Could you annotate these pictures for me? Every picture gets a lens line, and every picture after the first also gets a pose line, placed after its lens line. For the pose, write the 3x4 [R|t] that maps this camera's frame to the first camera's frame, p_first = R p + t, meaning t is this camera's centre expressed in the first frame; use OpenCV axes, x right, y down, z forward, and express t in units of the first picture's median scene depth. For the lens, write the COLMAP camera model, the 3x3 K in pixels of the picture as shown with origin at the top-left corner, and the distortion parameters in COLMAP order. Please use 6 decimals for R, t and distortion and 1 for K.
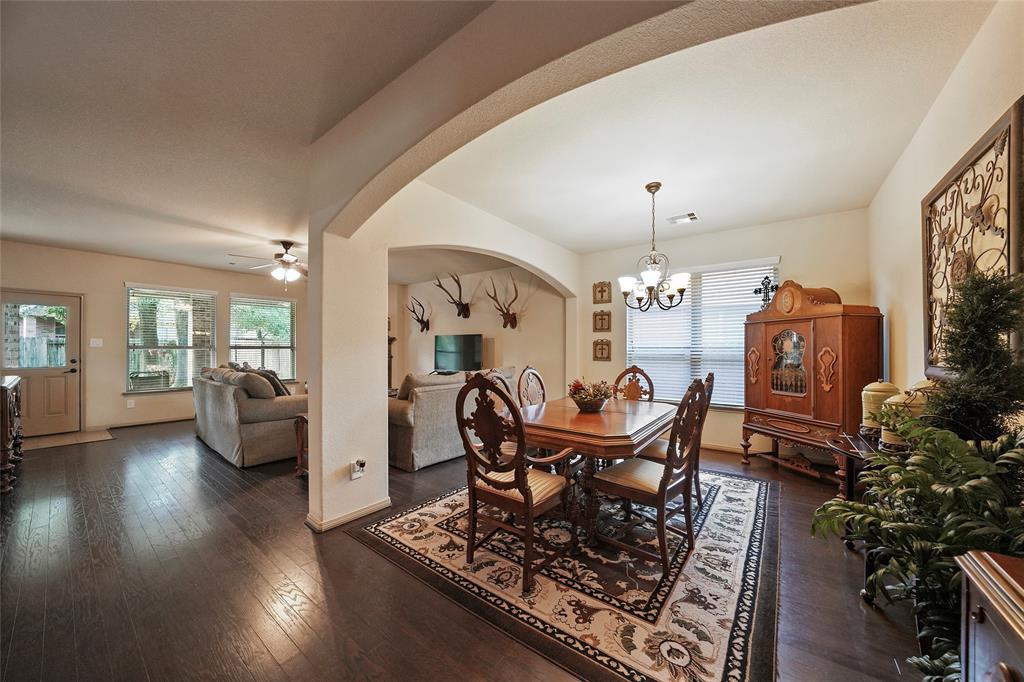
lens RADIAL K [[355.5, 0, 511.2], [0, 355.5, 343.6], [0, 0, 1]] dist [-0.019550, 0.001389]
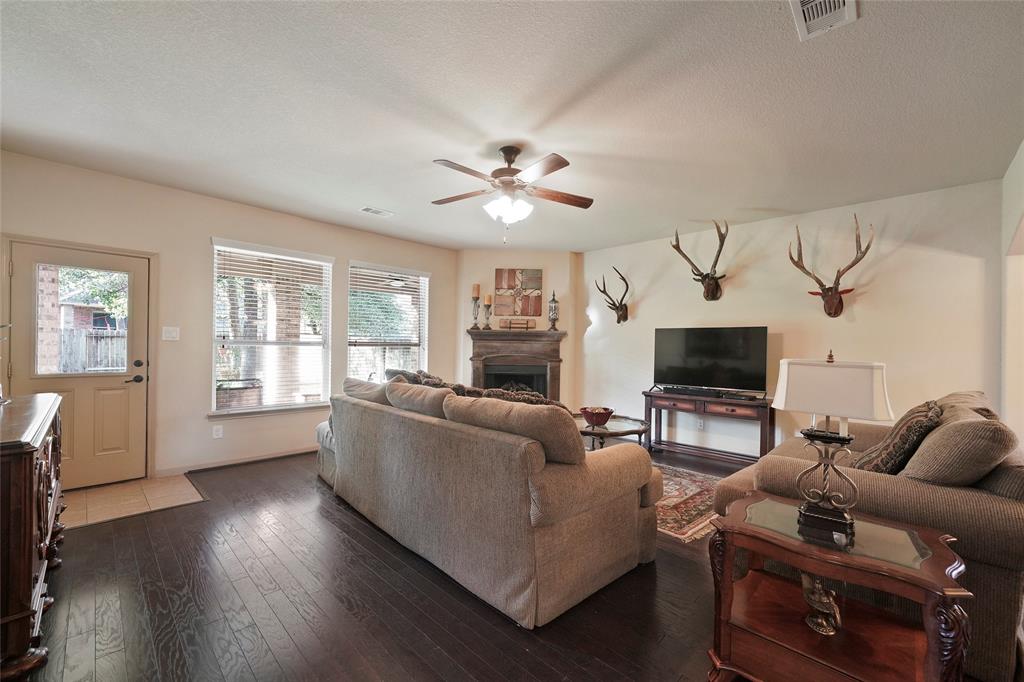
lens RADIAL K [[406.6, 0, 511.2], [0, 406.6, 342.1], [0, 0, 1]] dist [-0.008854, -0.000017]
pose [[0.993413, 0.012331, -0.113920, -0.731430], [-0.012452, 0.999922, -0.000350, 0.007356], [0.113907, 0.001767, 0.993490, 0.505015]]
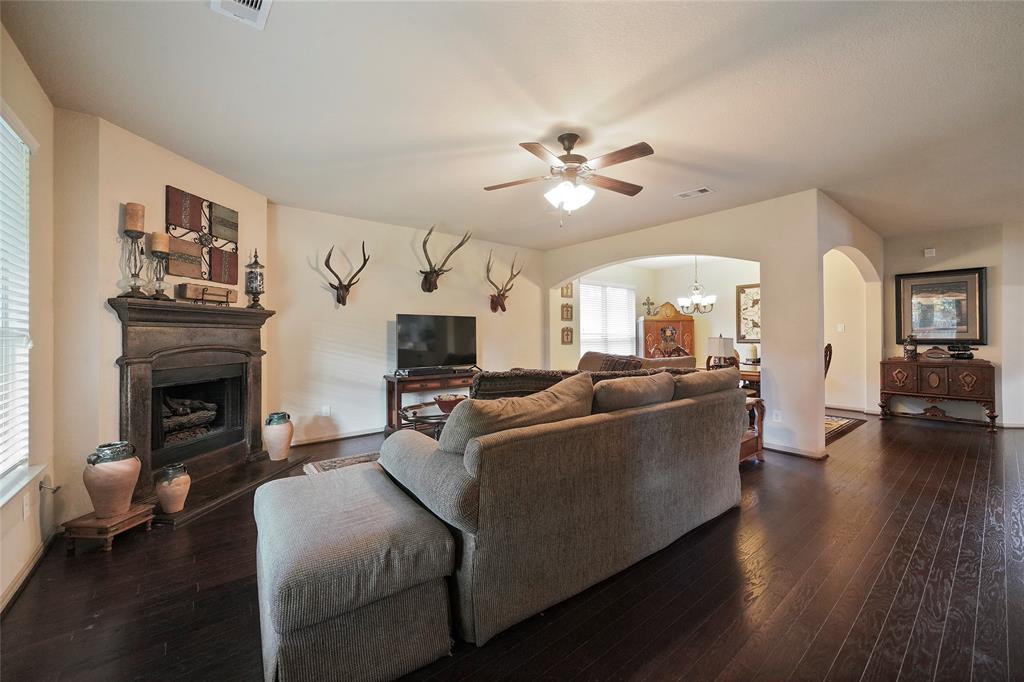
lens RADIAL K [[402.7, 0, 509.7], [0, 402.7, 330.9], [0, 0, 1]] dist [0.001232, 0.000134]
pose [[0.240489, 0.007887, 0.970620, -1.624217], [-0.010314, 0.999931, -0.005570, 0.016037], [-0.970597, -0.008671, 0.240553, 1.214727]]
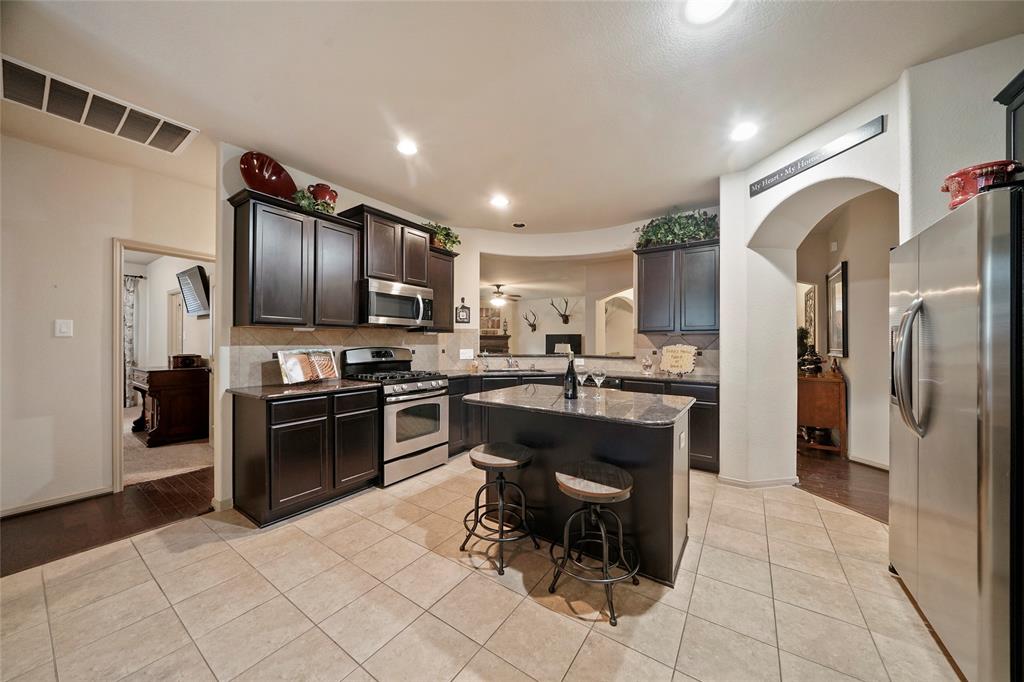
lens RADIAL K [[355.5, 0, 508.7], [0, 355.5, 342.3], [0, 0, 1]] dist [-0.019550, 0.001389]
pose [[0.998739, 0.002781, 0.050129, -0.881863], [-0.003354, 0.999930, 0.011354, -0.010235], [-0.050094, -0.011508, 0.998678, -1.148078]]
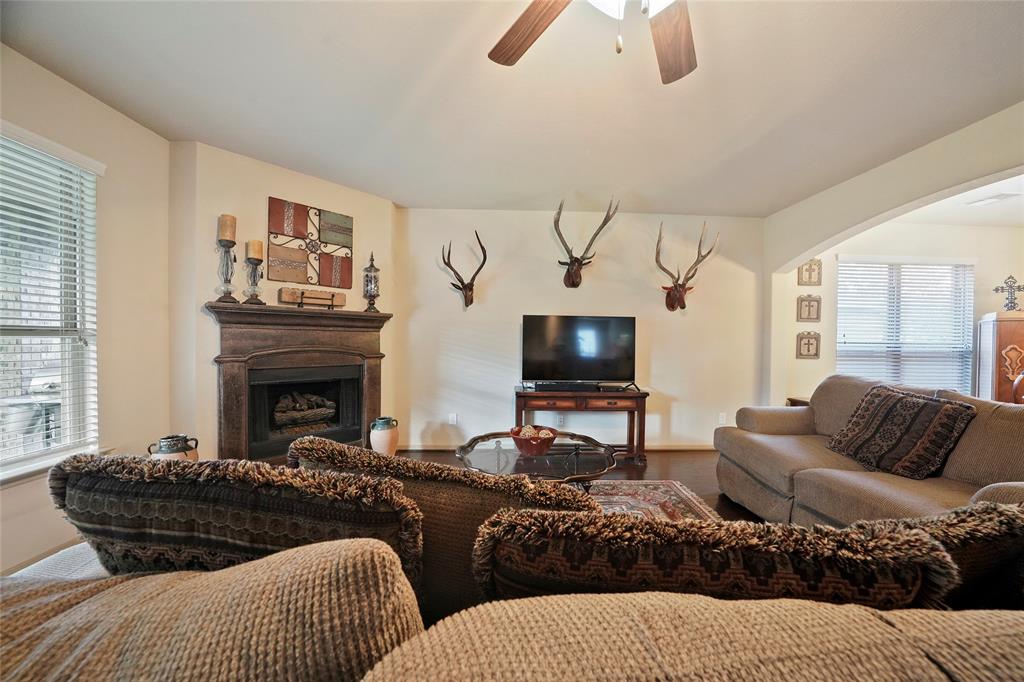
lens RADIAL K [[355.5, 0, 512.1], [0, 355.5, 344.6], [0, 0, 1]] dist [-0.019550, 0.001389]
pose [[0.774163, -0.000791, 0.632986, -1.058302], [-0.019553, 0.999492, 0.025162, 0.014498], [-0.632684, -0.031856, 0.773754, 1.151851]]
